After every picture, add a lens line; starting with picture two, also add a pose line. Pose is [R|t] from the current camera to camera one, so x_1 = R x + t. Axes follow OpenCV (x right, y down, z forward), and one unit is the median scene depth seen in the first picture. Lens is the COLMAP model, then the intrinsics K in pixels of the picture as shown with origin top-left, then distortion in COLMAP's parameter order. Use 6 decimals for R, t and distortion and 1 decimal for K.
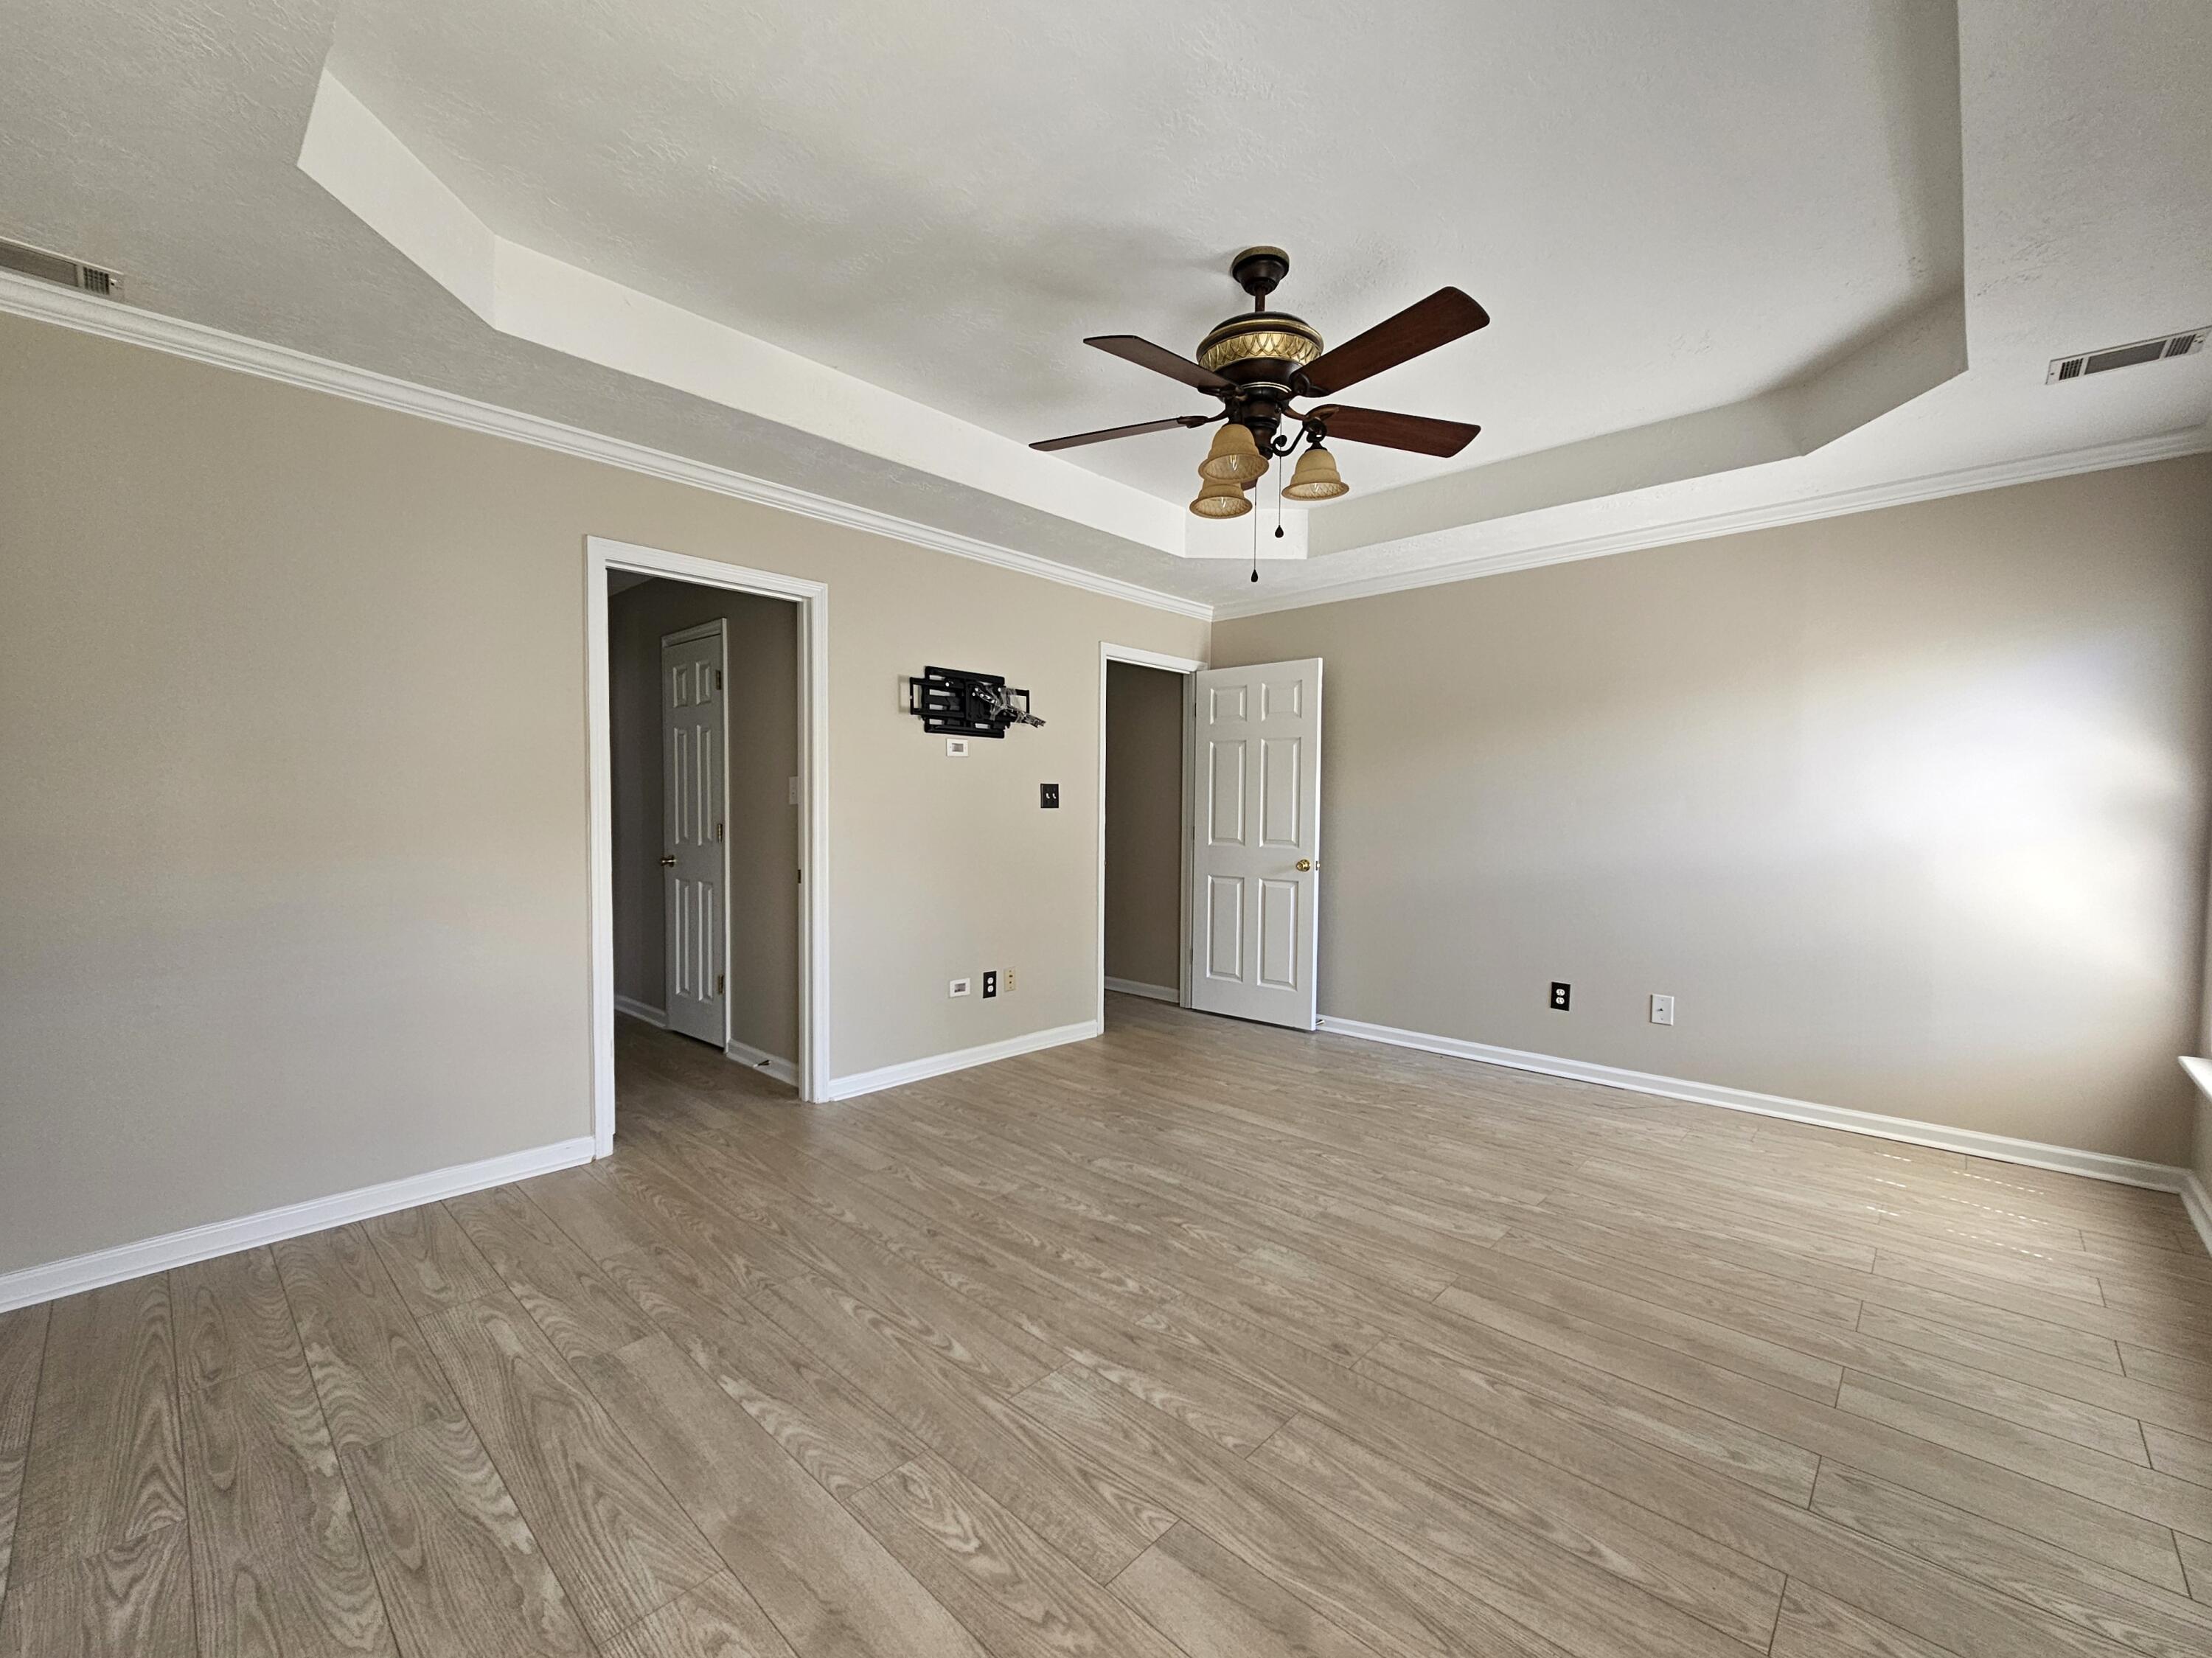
lens RADIAL K [[903.0, 0, 1103.7], [0, 903.0, 832.0], [0, 0, 1]] dist [0.010238, -0.002159]
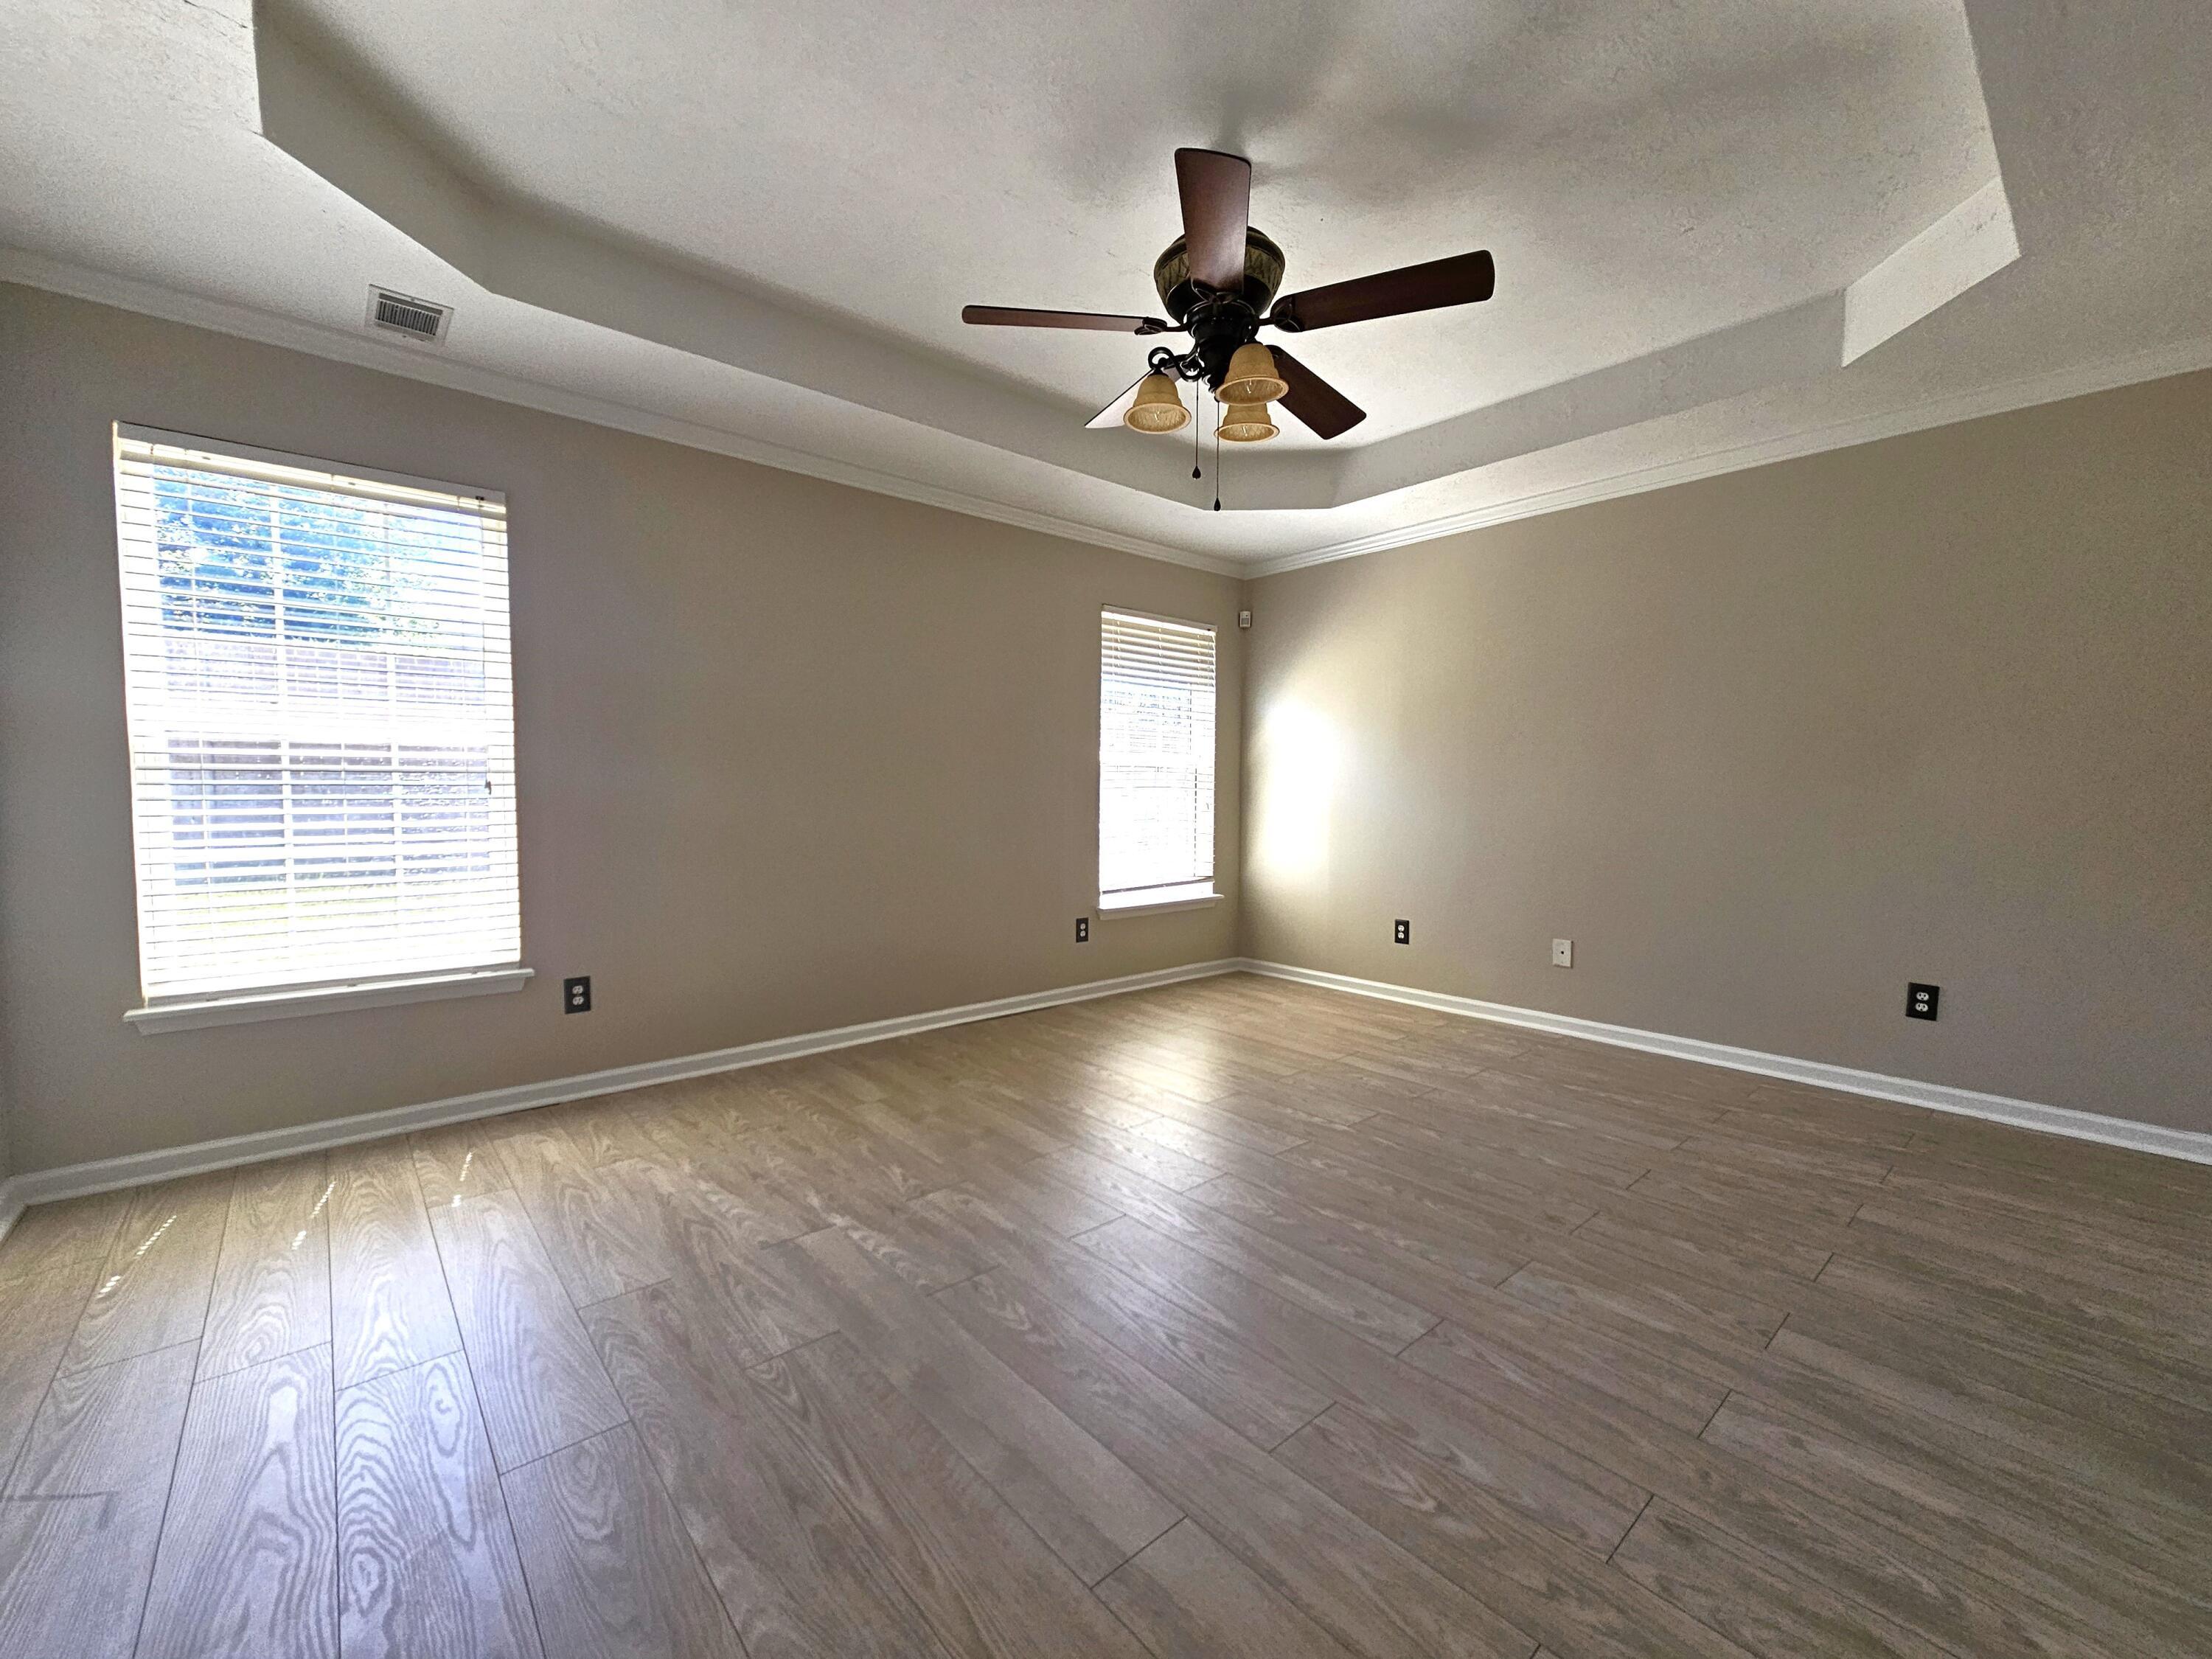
lens RADIAL K [[903.1, 0, 1106.3], [0, 903.1, 828.7], [0, 0, 1]] dist [0.010238, -0.002159]
pose [[-0.995305, -0.017500, 0.095196, 0.176092], [-0.011012, 0.997607, 0.068256, -0.002418], [-0.096163, 0.066887, -0.993116, 1.912693]]
